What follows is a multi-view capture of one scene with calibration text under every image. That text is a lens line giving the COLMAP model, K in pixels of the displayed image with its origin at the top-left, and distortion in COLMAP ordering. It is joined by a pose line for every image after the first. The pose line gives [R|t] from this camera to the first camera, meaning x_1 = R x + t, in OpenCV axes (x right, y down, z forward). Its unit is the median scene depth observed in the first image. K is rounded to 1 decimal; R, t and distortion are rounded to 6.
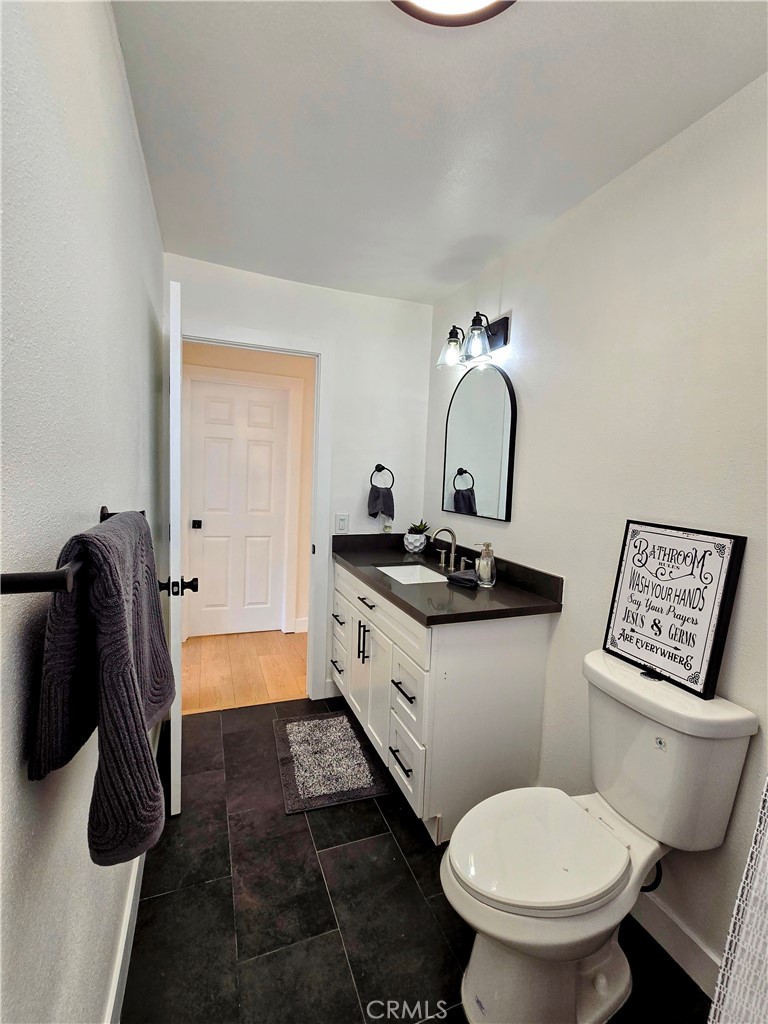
lens RADIAL K [[454.2, 0, 384.0], [0, 454.2, 512.0], [0, 0, 1]] dist [-0.002026, -0.000249]
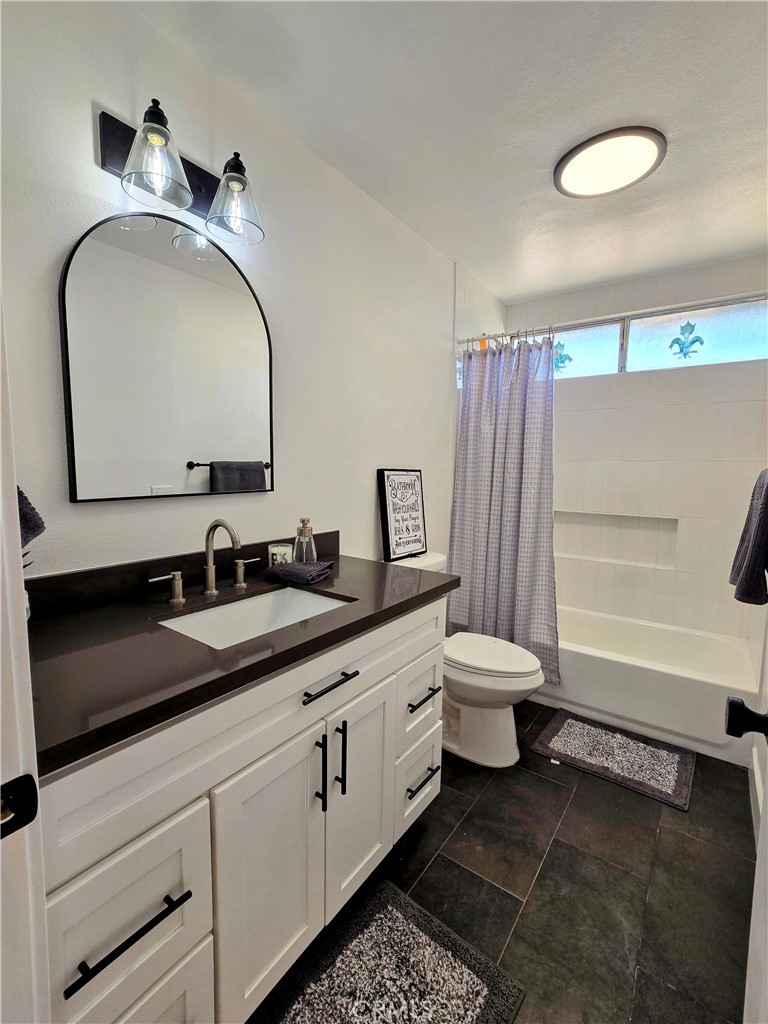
lens RADIAL K [[454.2, 0, 384.0], [0, 454.2, 512.0], [0, 0, 1]] dist [-0.002026, -0.000249]
pose [[-0.535608, -0.136554, 0.833353, -0.720081], [0.035012, 0.982400, 0.183480, -0.118550], [-0.843741, 0.127451, -0.521400, 1.869793]]
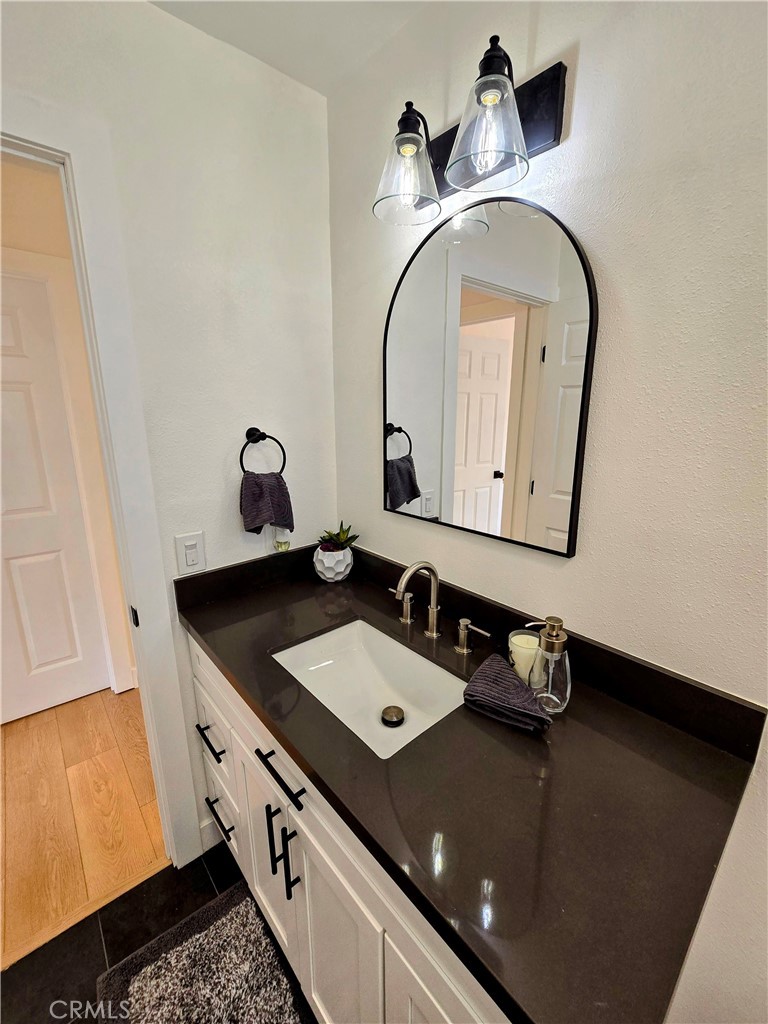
lens RADIAL K [[422.1, 0, 385.9], [0, 422.1, 510.9], [0, 0, 1]] dist [-0.004159, -0.000419]
pose [[0.938047, -0.119730, 0.325166, -0.072038], [0.065467, 0.982744, 0.172998, -0.172648], [-0.340268, -0.140992, 0.929698, 0.992575]]
